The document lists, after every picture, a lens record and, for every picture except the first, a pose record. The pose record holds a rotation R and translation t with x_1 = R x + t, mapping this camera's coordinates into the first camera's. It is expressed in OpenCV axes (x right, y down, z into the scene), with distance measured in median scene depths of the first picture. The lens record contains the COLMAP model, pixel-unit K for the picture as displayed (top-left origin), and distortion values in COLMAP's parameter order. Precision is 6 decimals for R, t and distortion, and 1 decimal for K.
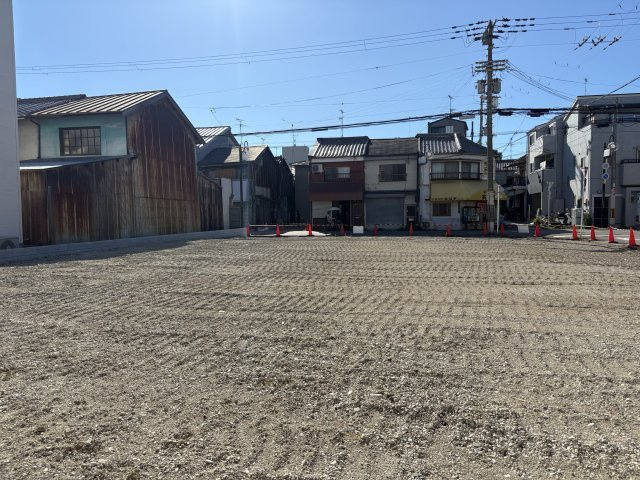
lens RADIAL K [[483.7, 0, 321.8], [0, 483.7, 241.7], [0, 0, 1]] dist [0.047268, -0.042686]
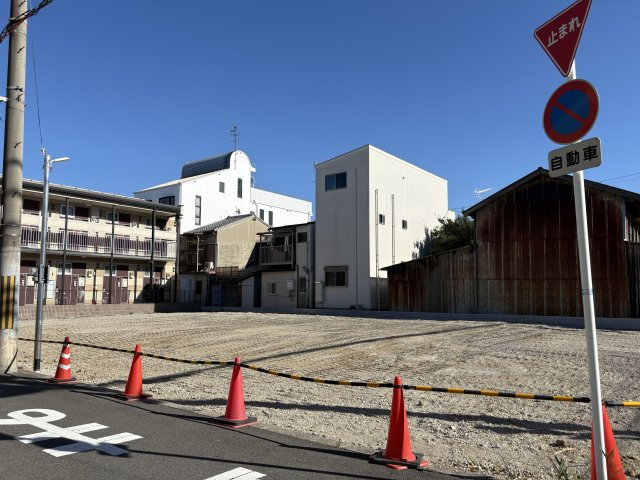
lens RADIAL K [[484.9, 0, 320.9], [0, 484.9, 248.3], [0, 0, 1]] dist [0.062278, -0.069575]
pose [[-0.455000, -0.072434, -0.887541, 0.567939], [-0.049200, 0.997209, -0.056162, -0.055499], [0.889131, 0.018113, -0.457294, 0.807833]]
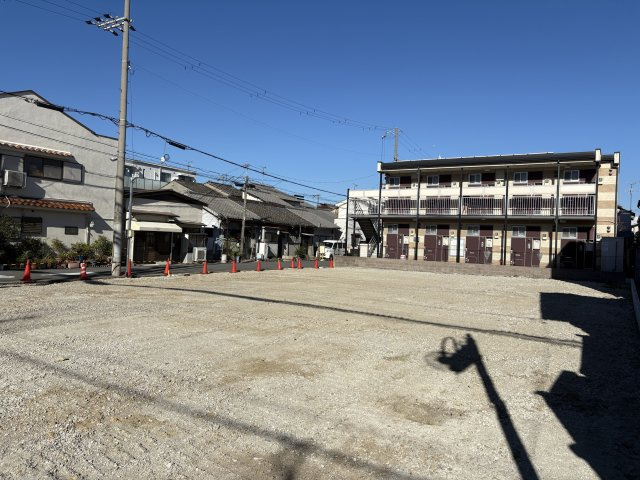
lens RADIAL K [[484.9, 0, 322.7], [0, 484.9, 236.1], [0, 0, 1]] dist [0.062278, -0.069575]
pose [[-0.929311, -0.022734, 0.368599, -0.143554], [-0.008087, 0.999117, 0.041231, -0.074476], [-0.369211, 0.035335, -0.928674, 1.035722]]
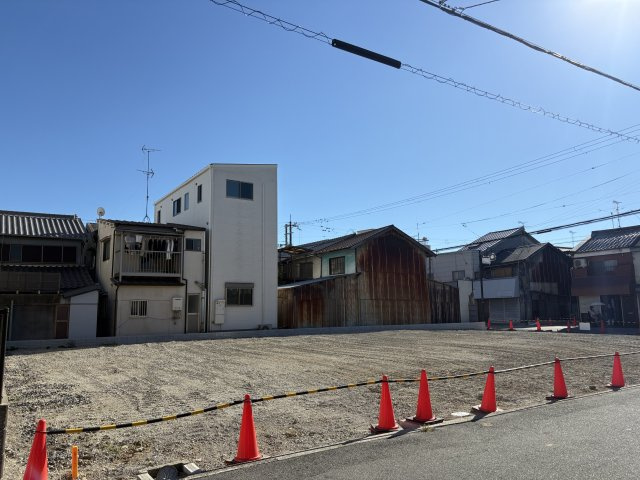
lens RADIAL K [[484.9, 0, 315.4], [0, 484.9, 238.9], [0, 0, 1]] dist [0.062278, -0.069575]
pose [[0.692298, -0.103271, -0.714184, 0.424129], [-0.034712, 0.983795, -0.175904, -0.004140], [0.720777, 0.146569, 0.677494, -0.112438]]
